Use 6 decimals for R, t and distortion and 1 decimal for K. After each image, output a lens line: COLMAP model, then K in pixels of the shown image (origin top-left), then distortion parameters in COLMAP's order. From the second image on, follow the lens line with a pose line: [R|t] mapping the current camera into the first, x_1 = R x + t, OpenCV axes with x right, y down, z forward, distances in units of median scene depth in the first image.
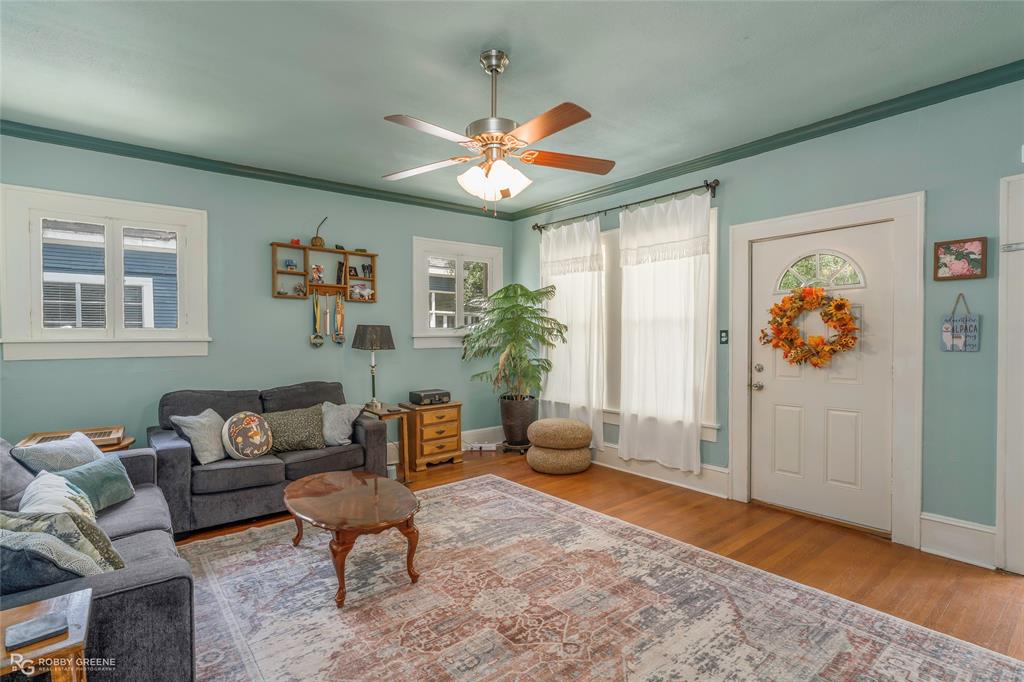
lens RADIAL K [[493.1, 0, 513.0], [0, 493.1, 349.2], [0, 0, 1]] dist [-0.005035, 0.001387]
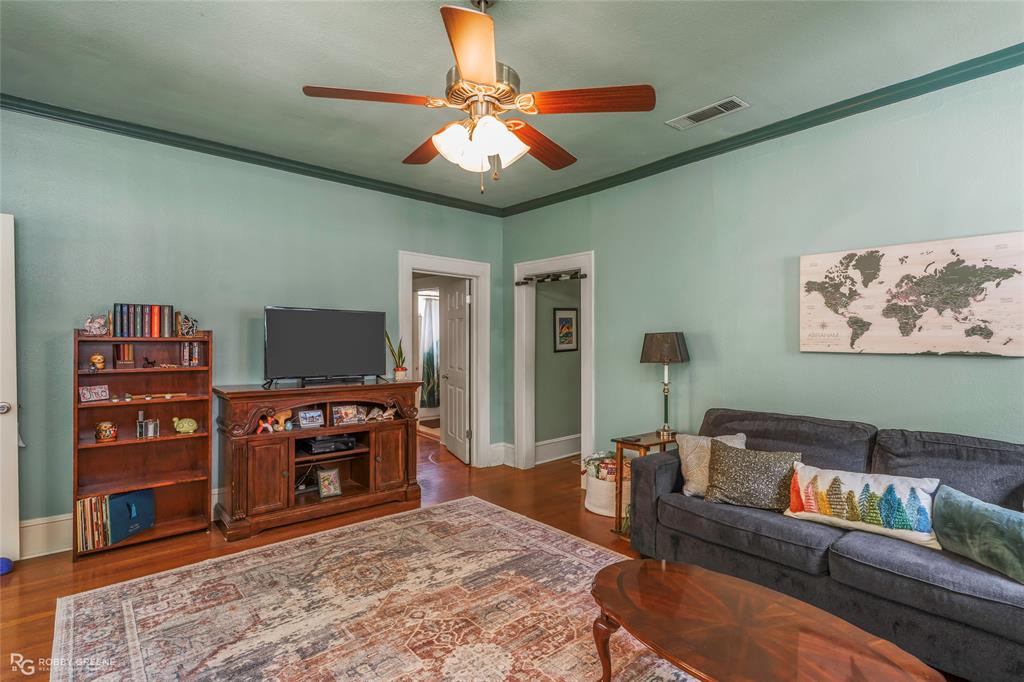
lens RADIAL K [[493.1, 0, 514.4], [0, 493.1, 338.4], [0, 0, 1]] dist [-0.005035, 0.001387]
pose [[-0.999615, 0.000736, -0.027731, -0.056015], [0.000194, 0.999809, 0.019541, -0.048649], [0.027740, 0.019528, -0.999424, 1.582167]]
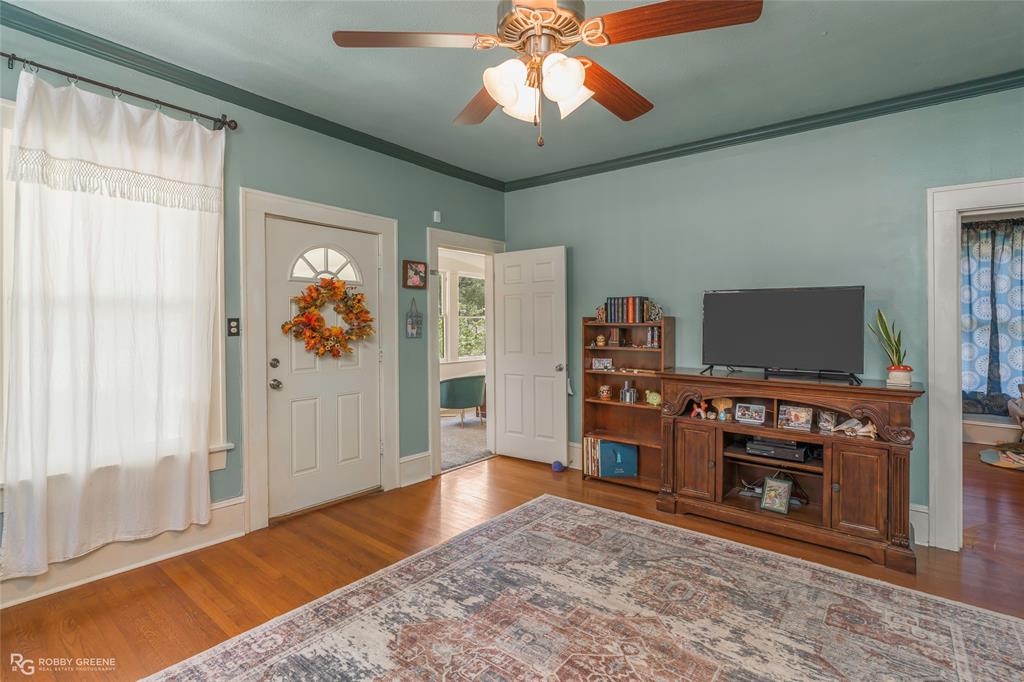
lens RADIAL K [[493.1, 0, 505.6], [0, 493.1, 325.2], [0, 0, 1]] dist [-0.005035, 0.001387]
pose [[-0.201968, 0.005376, 0.979377, -0.578327], [0.018793, 0.999822, -0.001612, -0.026288], [-0.979212, 0.018080, -0.202033, 1.047460]]
